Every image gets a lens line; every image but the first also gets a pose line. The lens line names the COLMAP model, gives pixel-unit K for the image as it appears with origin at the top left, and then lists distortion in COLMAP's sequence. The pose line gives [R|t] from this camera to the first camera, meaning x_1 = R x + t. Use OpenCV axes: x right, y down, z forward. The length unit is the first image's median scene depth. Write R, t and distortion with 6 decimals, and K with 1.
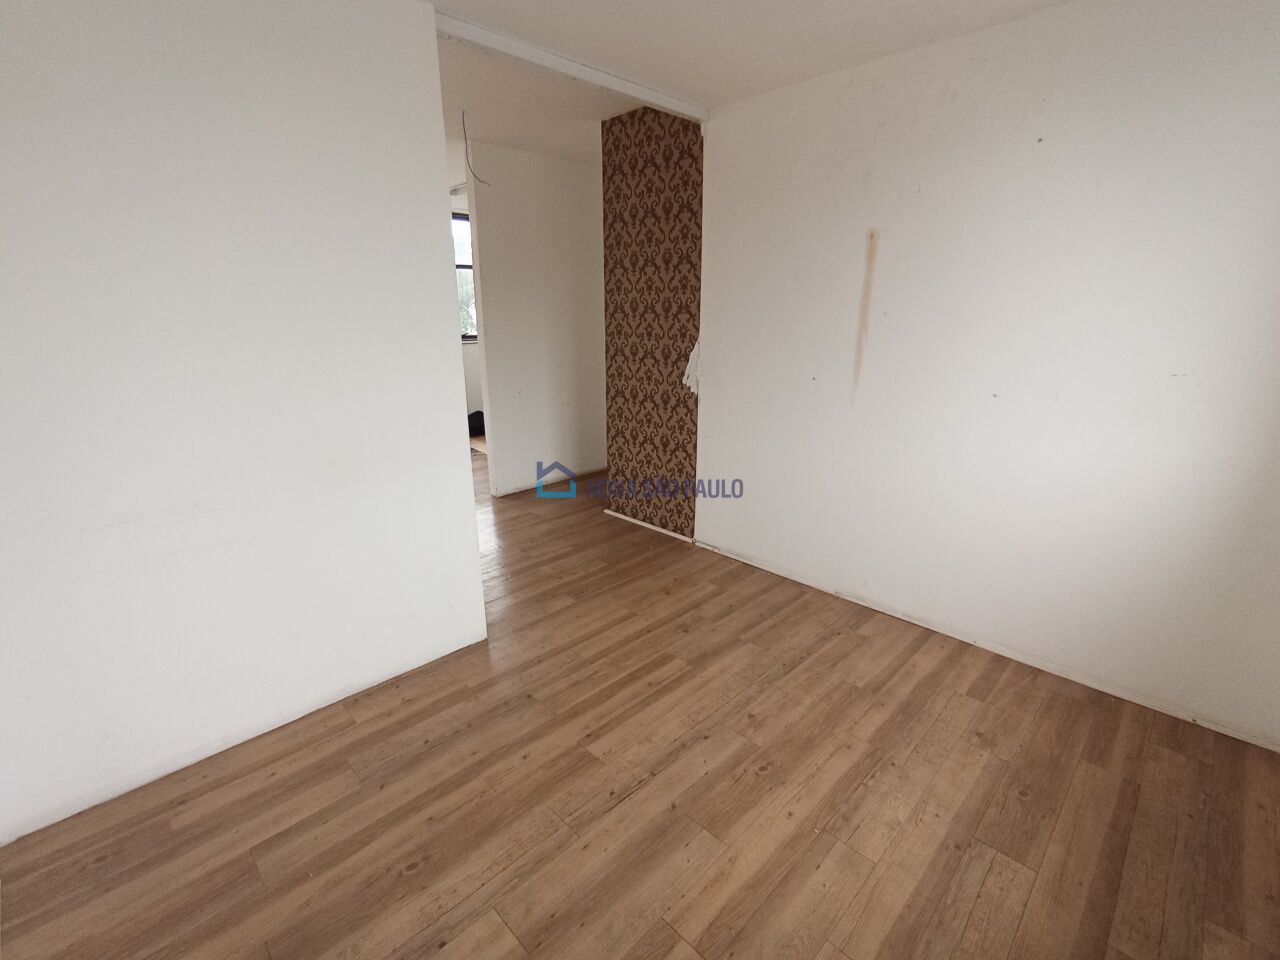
lens RADIAL K [[574.1, 0, 640.0], [0, 574.1, 480.0], [0, 0, 1]] dist [-0.020149, 0.000202]
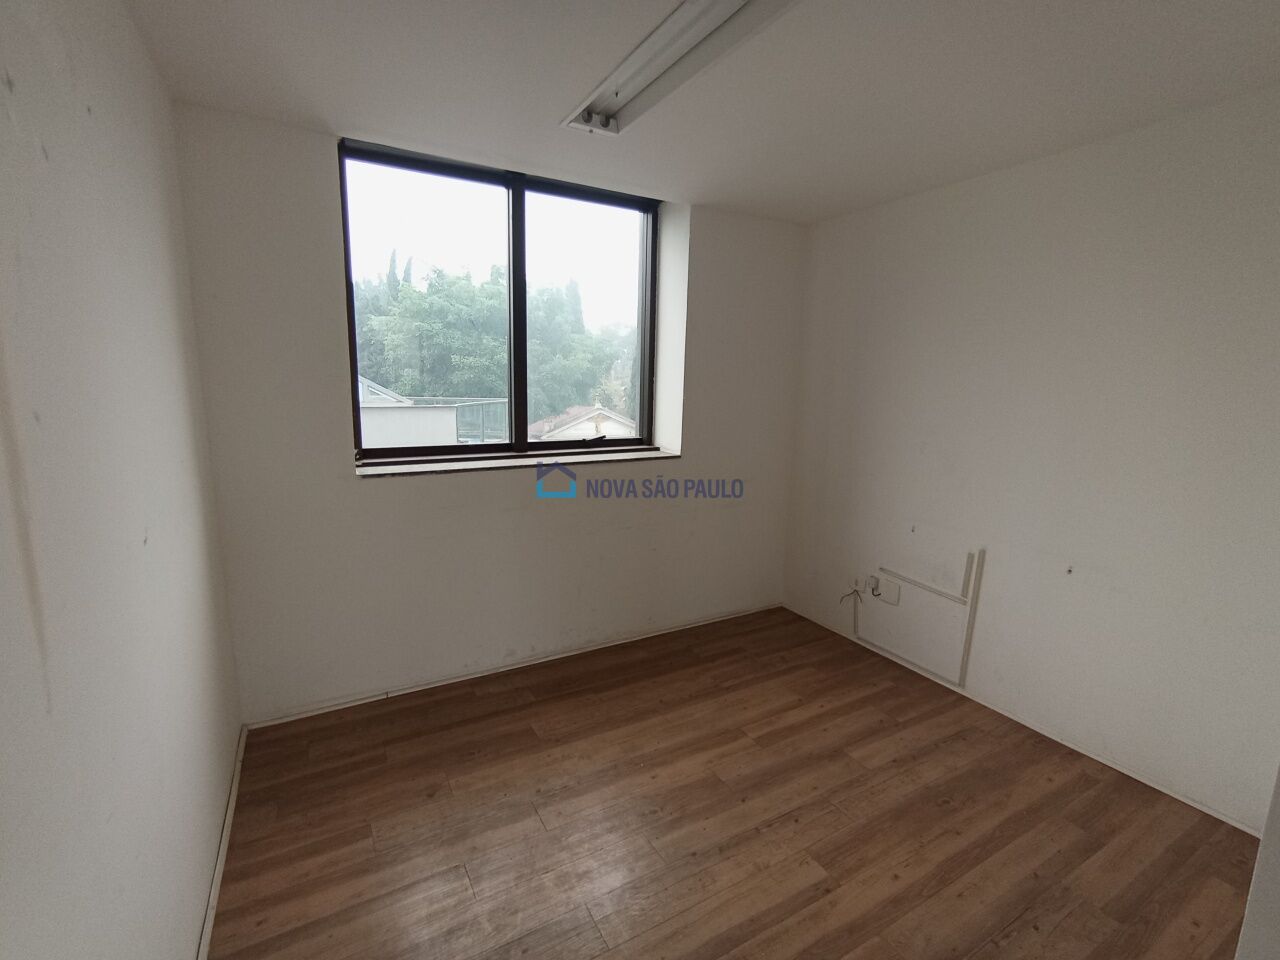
lens RADIAL K [[582.9, 0, 640.0], [0, 582.9, 480.0], [0, 0, 1]] dist [0.001275, 0.000038]
pose [[-0.963894, -0.059799, 0.259485, -0.009880], [0.060163, 0.900358, 0.430971, -0.574050], [-0.259401, 0.431022, -0.864252, 1.797573]]
